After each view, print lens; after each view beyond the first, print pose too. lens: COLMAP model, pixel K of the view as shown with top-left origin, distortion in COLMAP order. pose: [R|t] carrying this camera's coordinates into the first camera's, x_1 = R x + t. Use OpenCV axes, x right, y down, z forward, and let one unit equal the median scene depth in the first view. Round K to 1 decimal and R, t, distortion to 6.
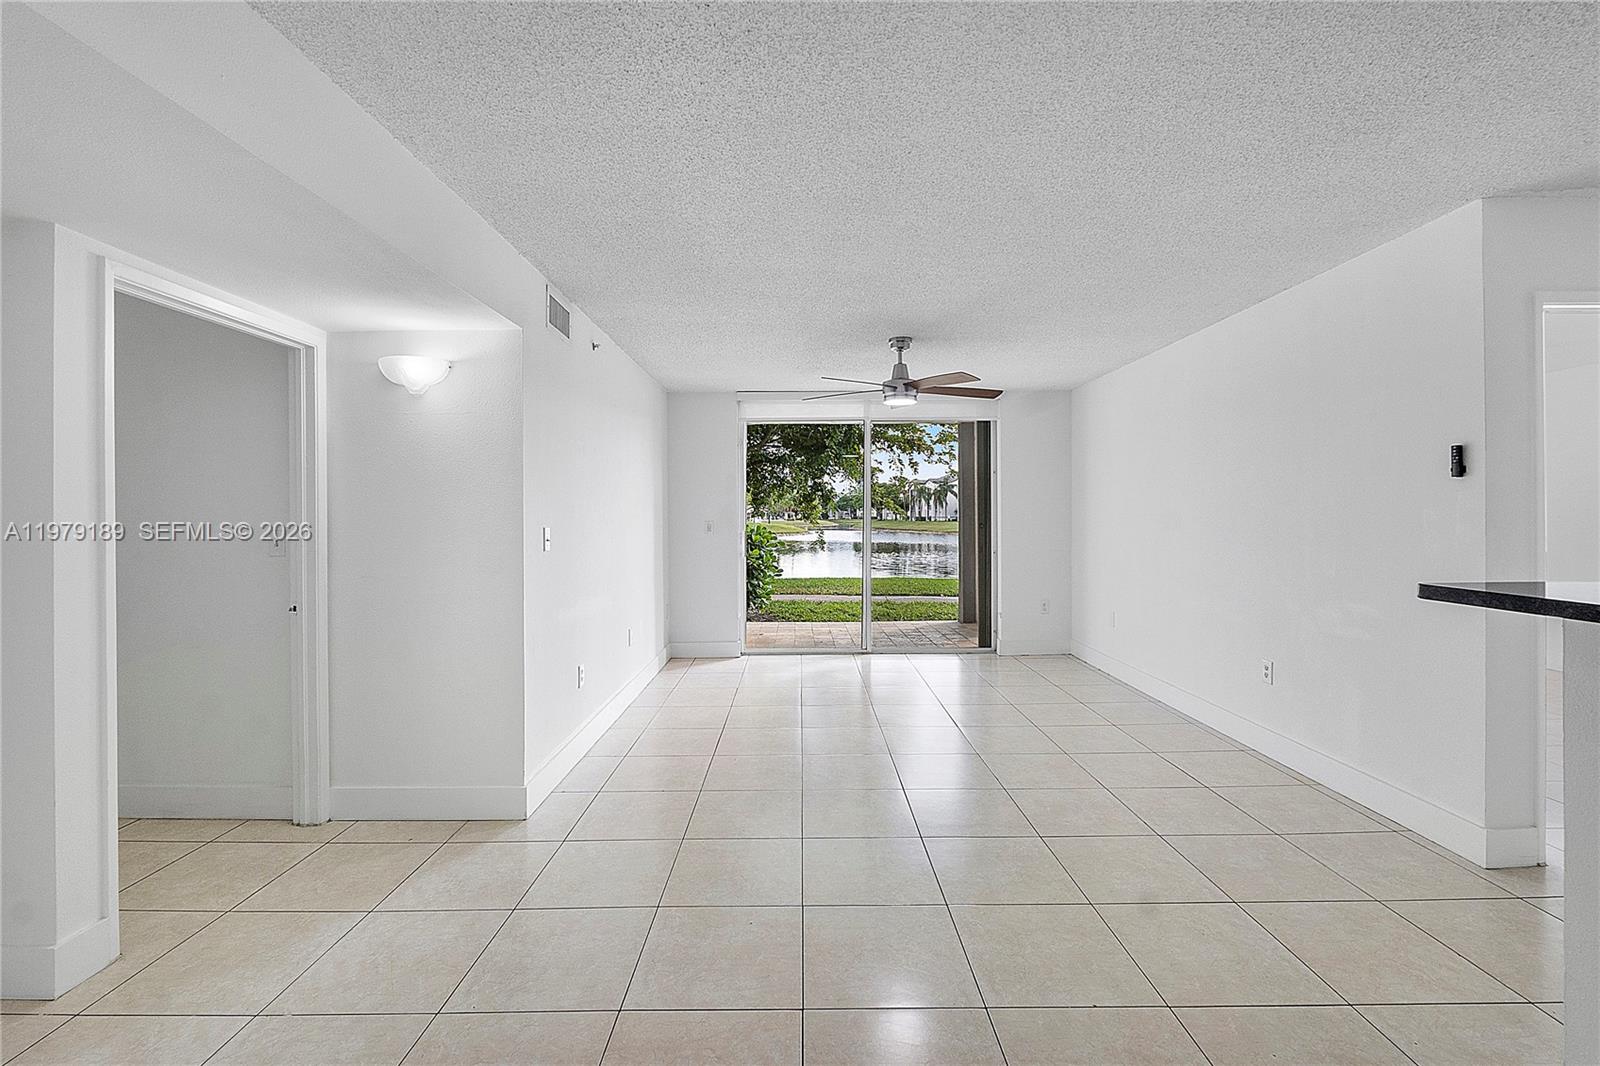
lens RADIAL K [[683.4, 0, 797.8], [0, 683.4, 526.5], [0, 0, 1]] dist [-0.000405, -0.001335]
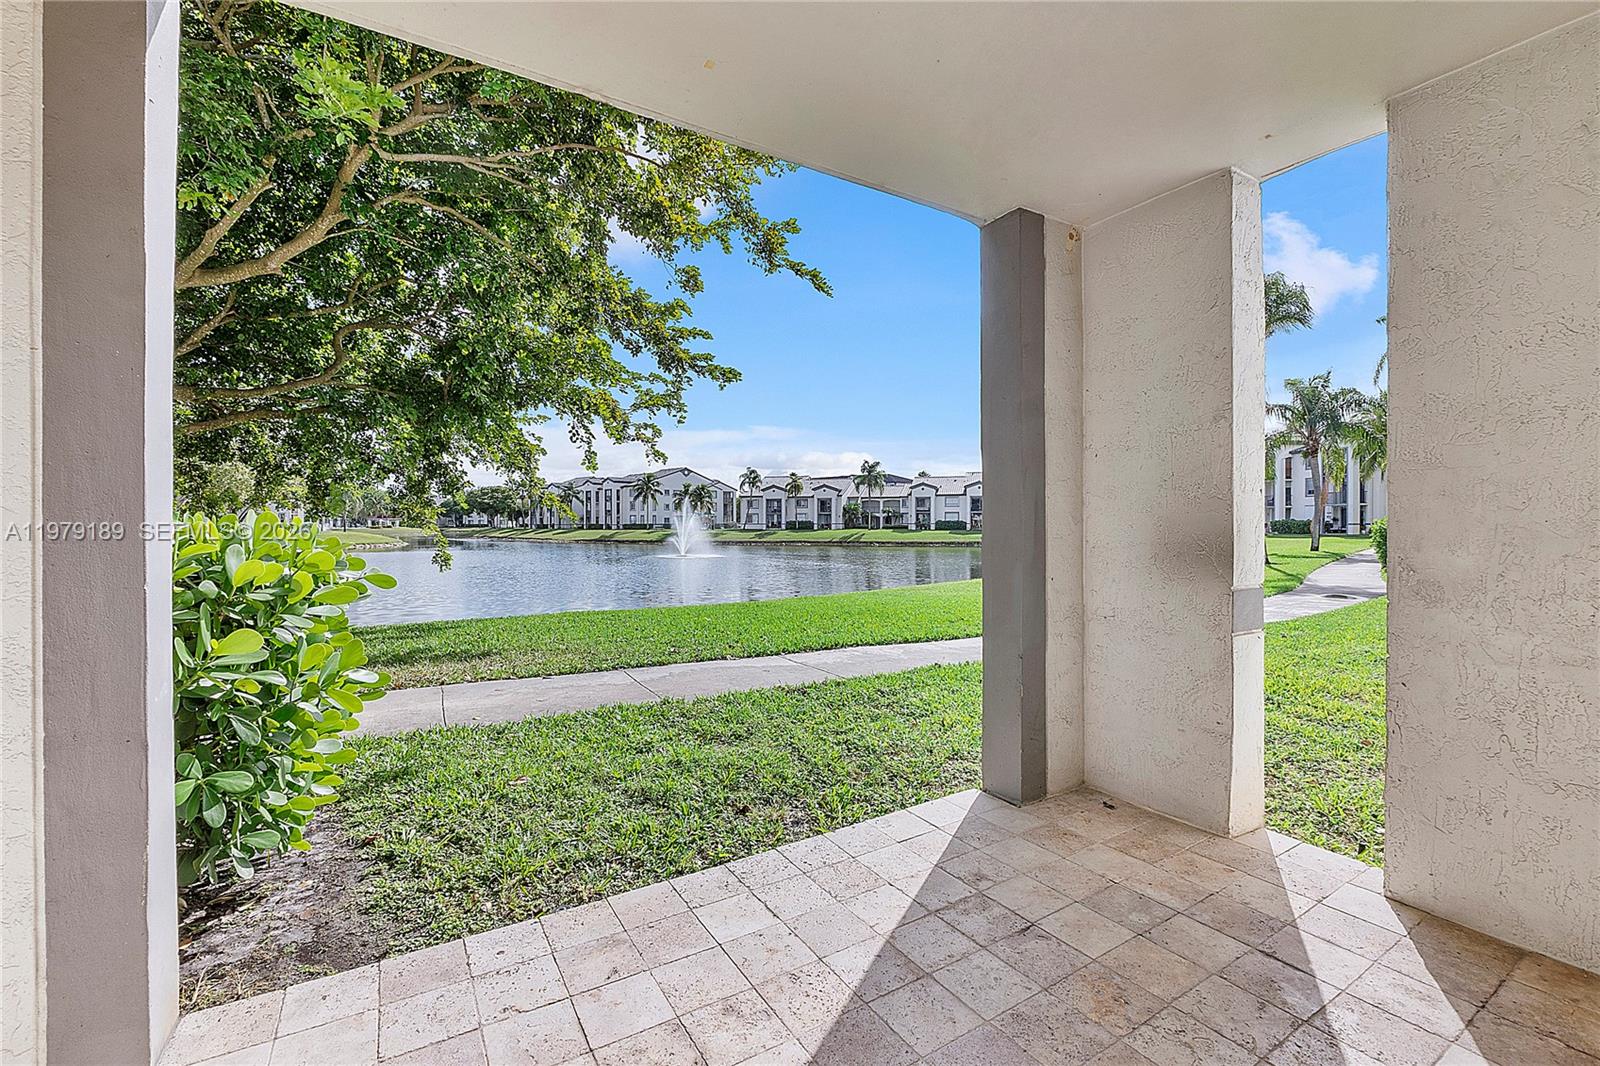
lens RADIAL K [[683.4, 0, 785.5], [0, 683.4, 532.7], [0, 0, 1]] dist [-0.000405, -0.001335]
pose [[0.863620, -0.001923, 0.504139, -0.012669], [0.003394, 0.999992, -0.002000, 0.002855], [-0.504131, 0.003438, 0.863620, 0.399892]]
